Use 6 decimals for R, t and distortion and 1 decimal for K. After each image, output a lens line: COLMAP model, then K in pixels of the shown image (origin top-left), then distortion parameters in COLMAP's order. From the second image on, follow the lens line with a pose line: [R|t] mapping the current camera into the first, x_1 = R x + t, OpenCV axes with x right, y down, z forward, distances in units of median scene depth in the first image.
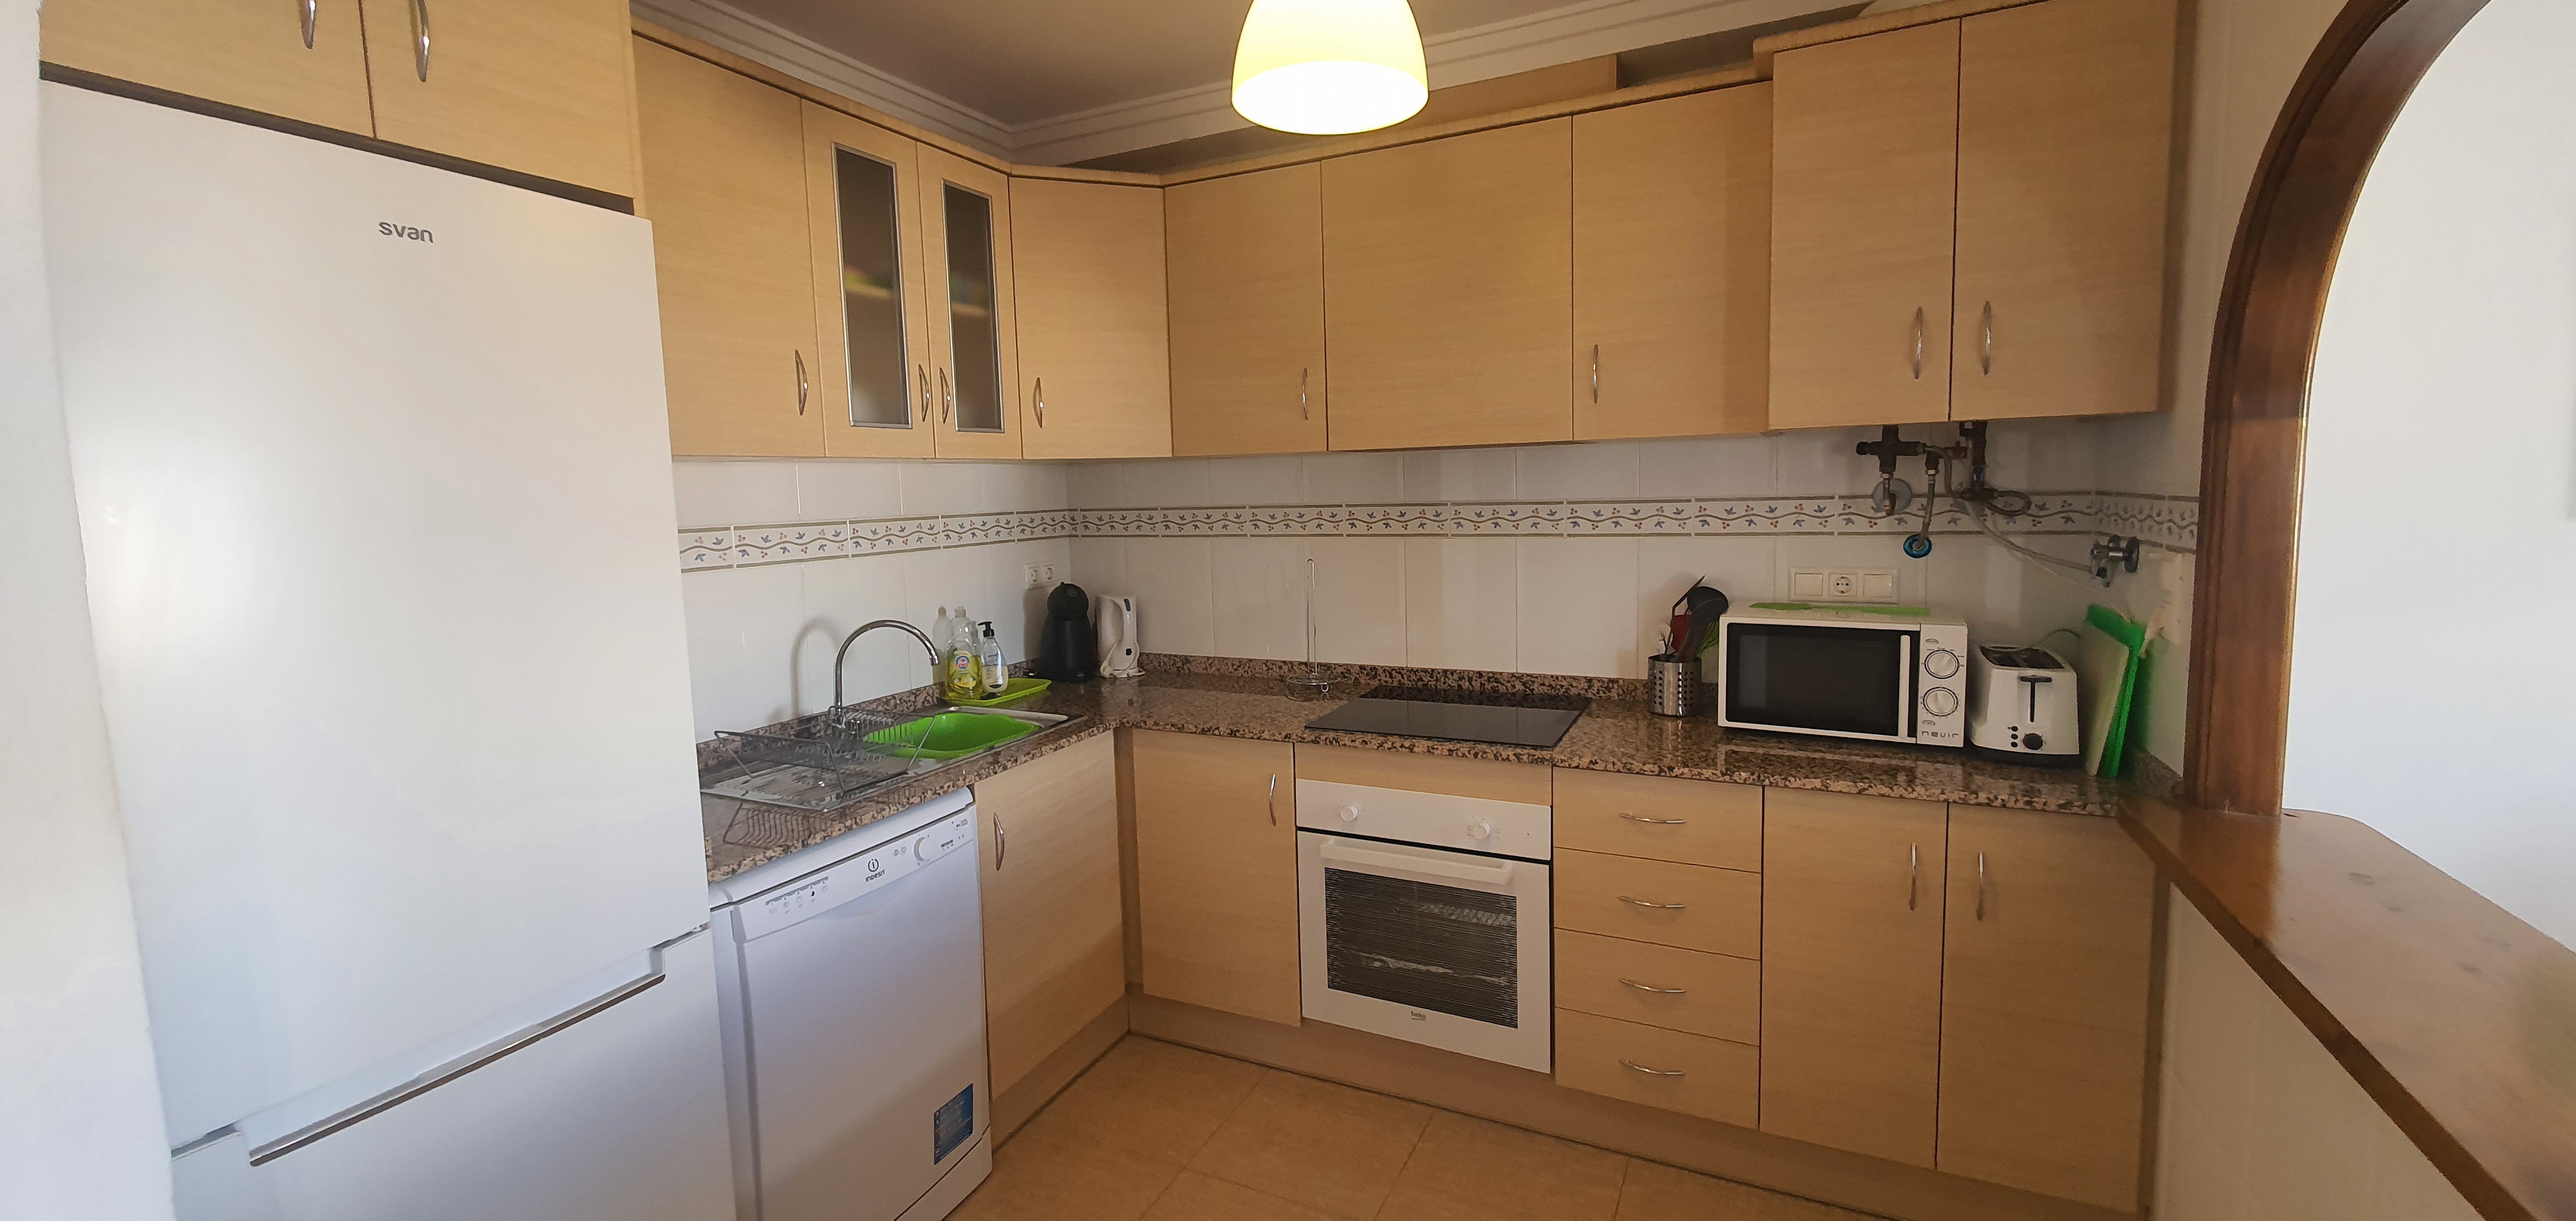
lens RADIAL K [[1032.2, 0, 1306.0], [0, 1032.2, 583.3], [0, 0, 1]] dist [0.006323, 0.000401]
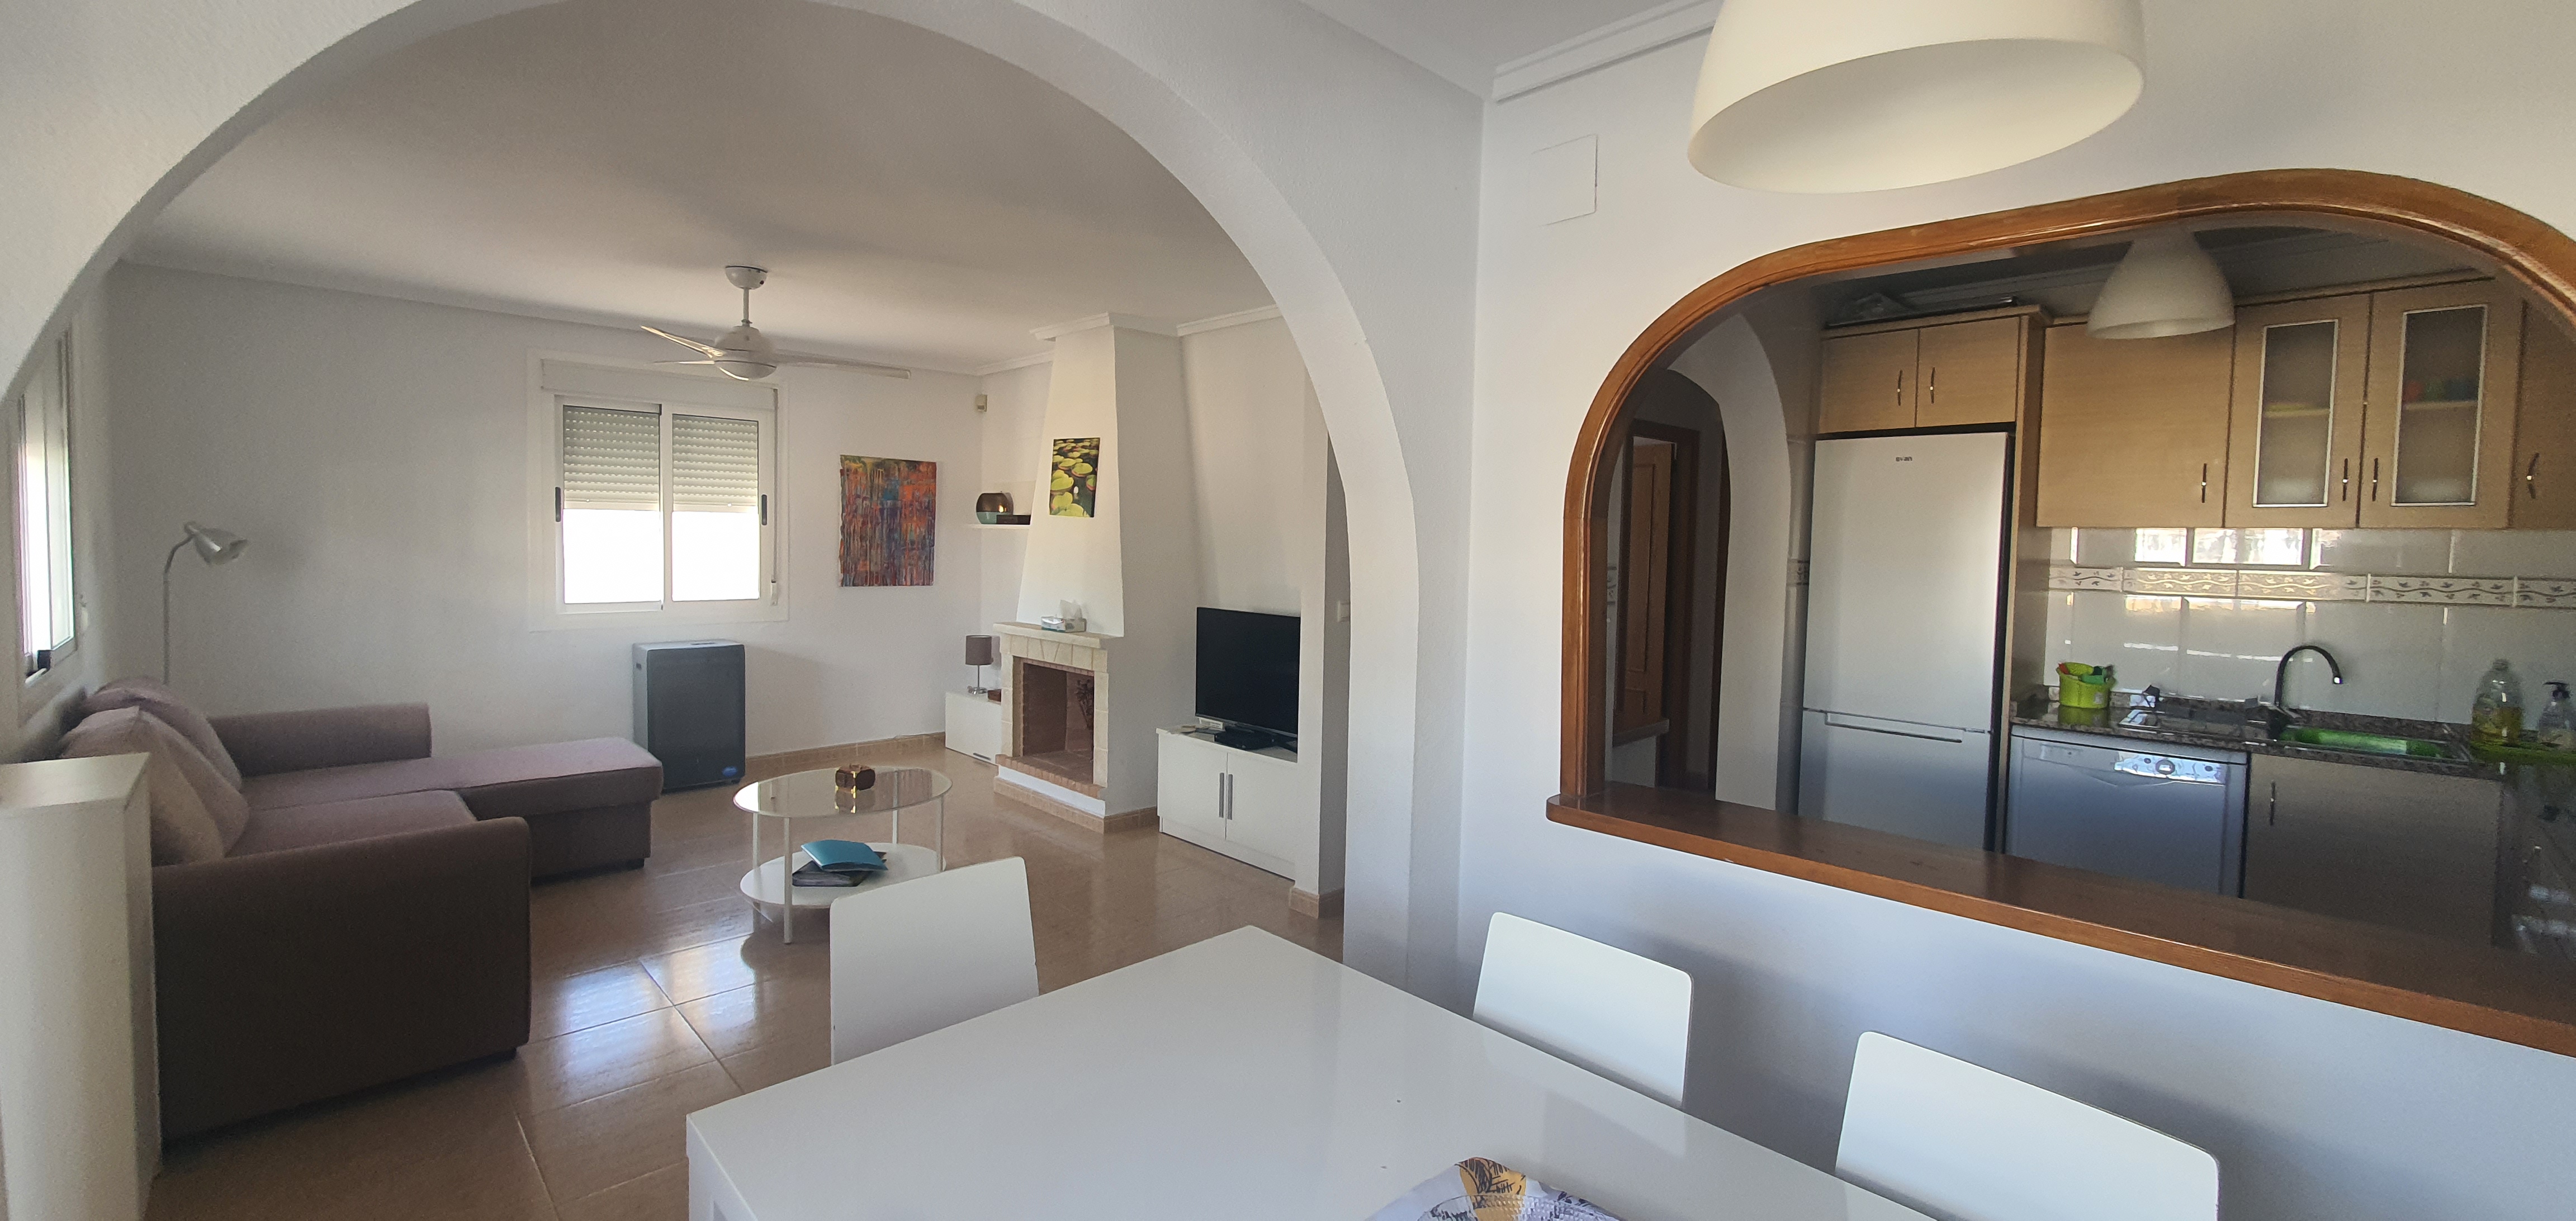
lens RADIAL K [[1032.2, 0, 1295.3], [0, 1032.2, 583.0], [0, 0, 1]] dist [0.006323, 0.000401]
pose [[-0.339276, 0.055504, -0.939048, 1.347421], [-0.103709, 0.989966, 0.095983, -0.037784], [0.934952, 0.129952, -0.330116, 0.180079]]
